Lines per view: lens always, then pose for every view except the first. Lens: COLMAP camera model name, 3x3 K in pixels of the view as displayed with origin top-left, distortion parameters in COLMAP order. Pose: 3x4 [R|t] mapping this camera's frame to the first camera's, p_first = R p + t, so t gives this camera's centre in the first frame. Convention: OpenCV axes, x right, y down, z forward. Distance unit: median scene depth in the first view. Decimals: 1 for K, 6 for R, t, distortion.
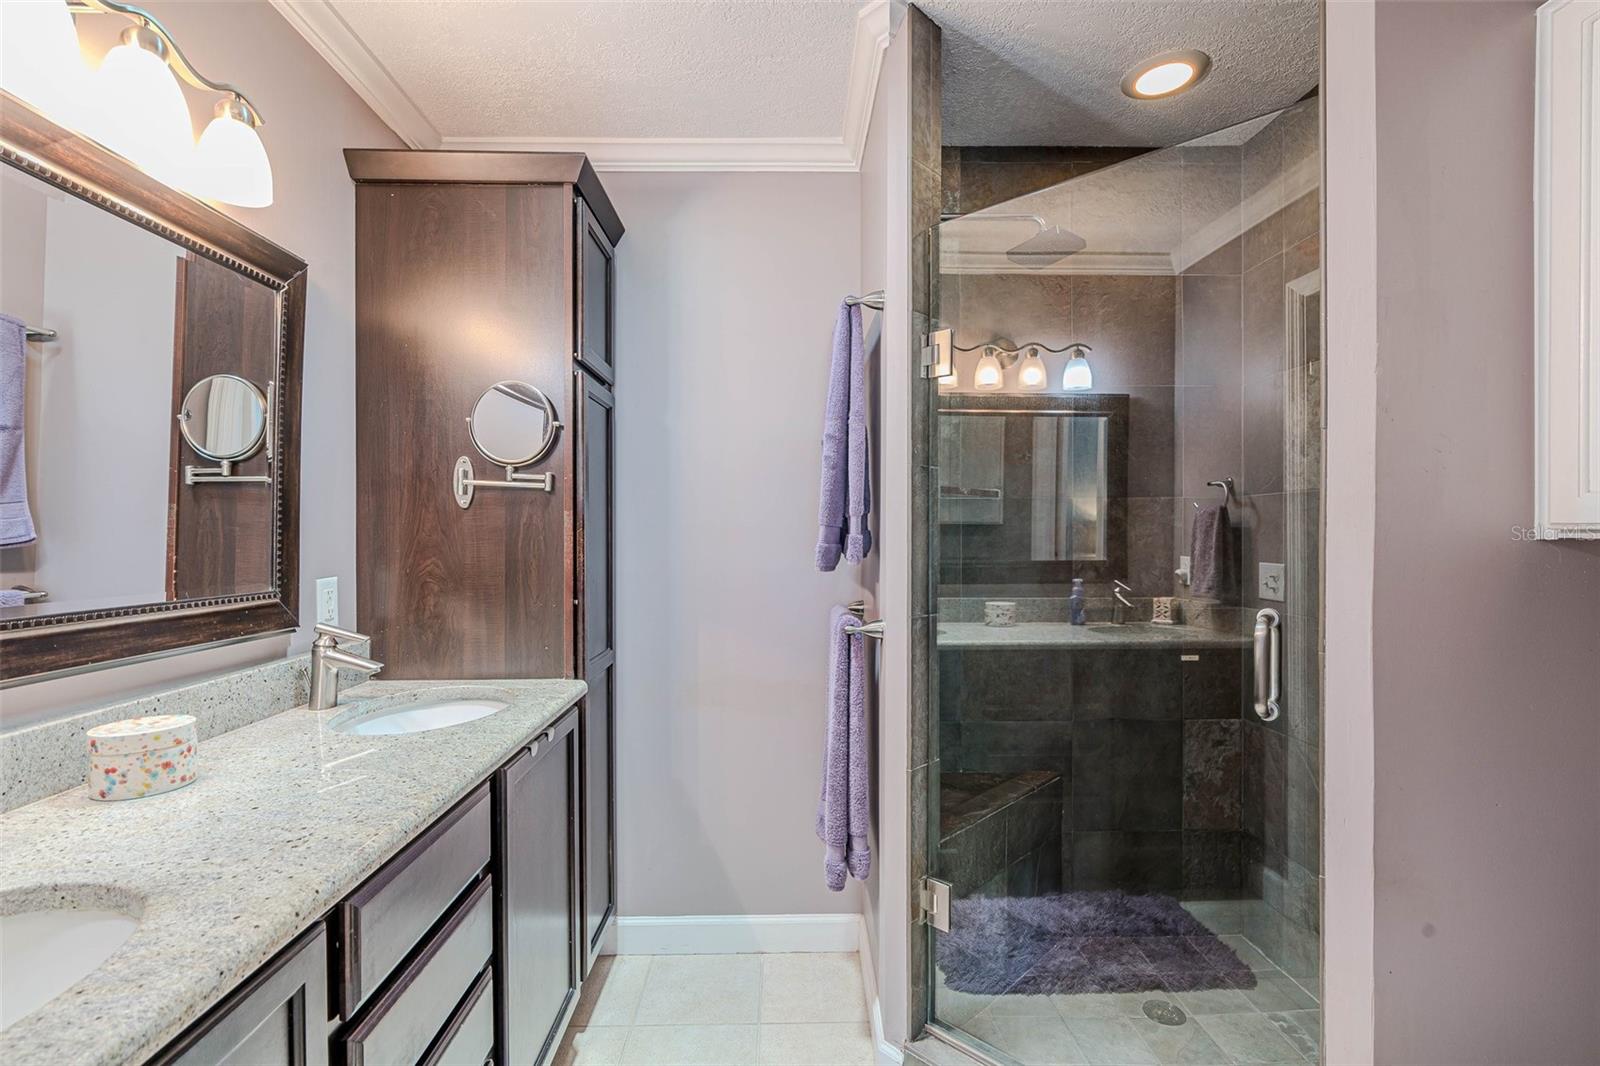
lens RADIAL K [[731.9, 0, 803.1], [0, 731.9, 532.4], [0, 0, 1]] dist [-0.005432, 0.003260]
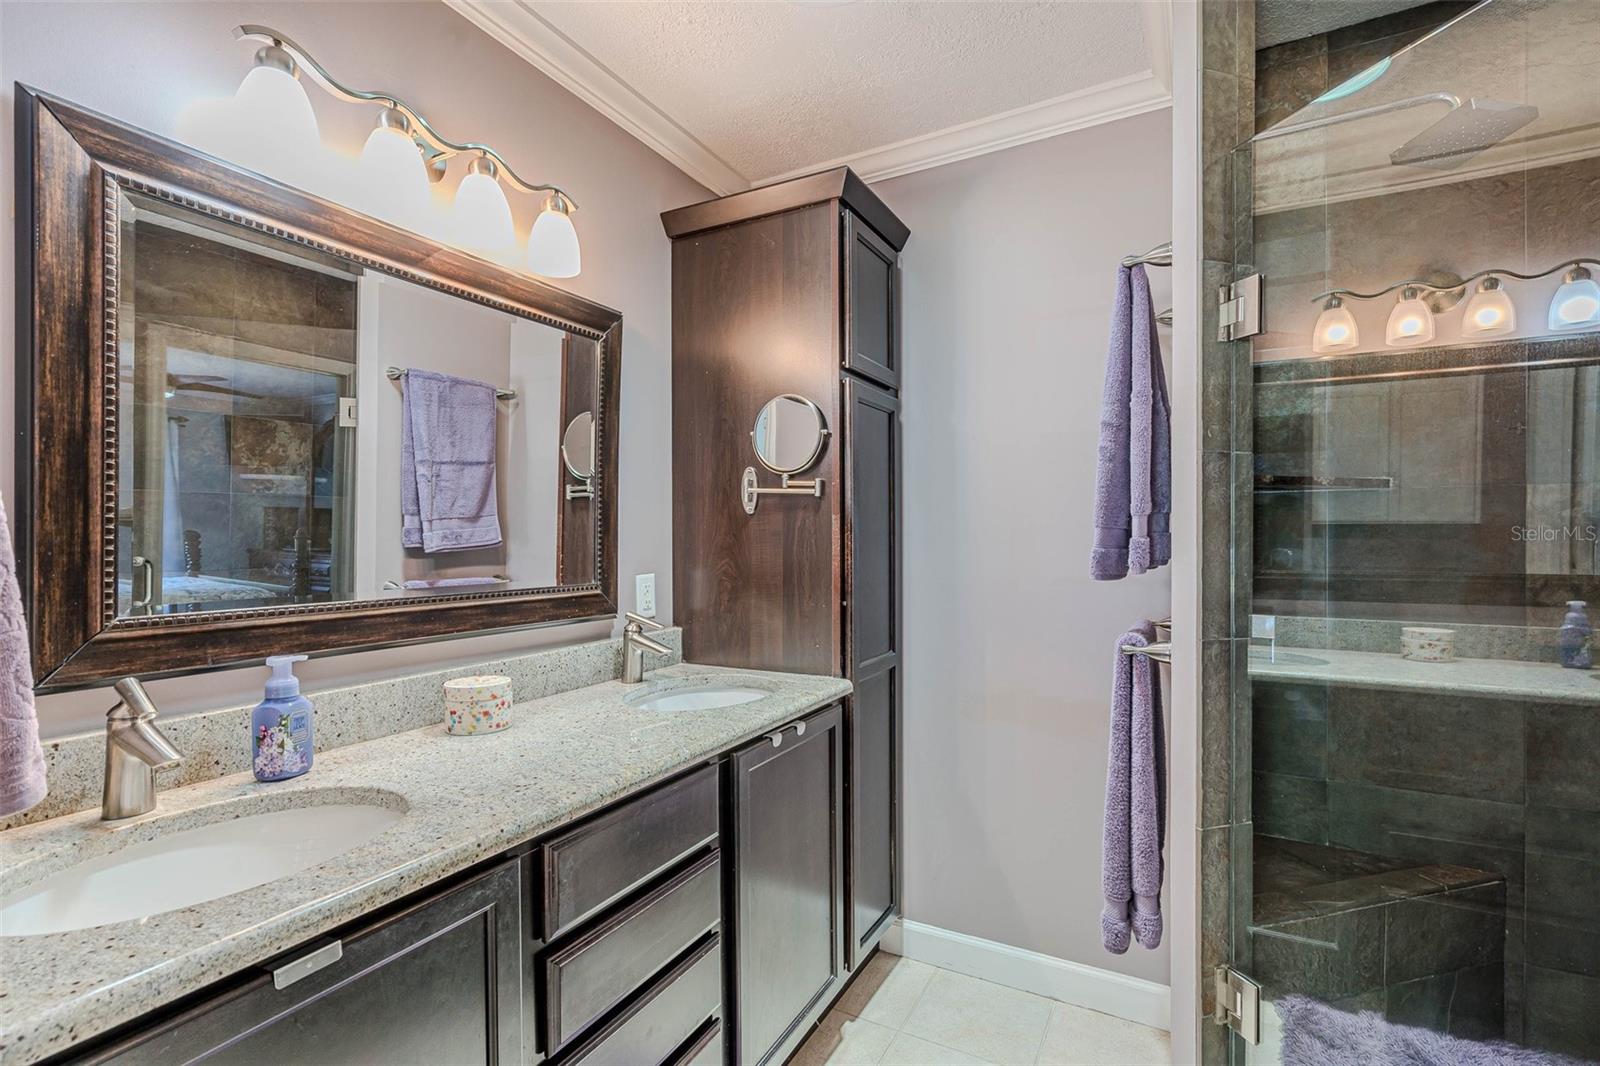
lens RADIAL K [[731.9, 0, 804.4], [0, 731.9, 537.6], [0, 0, 1]] dist [-0.005432, 0.003260]
pose [[0.868852, -0.001158, -0.495071, 0.155853], [0.002780, 0.999993, 0.002539, -0.000176], [0.495064, -0.003582, 0.868849, 0.077576]]
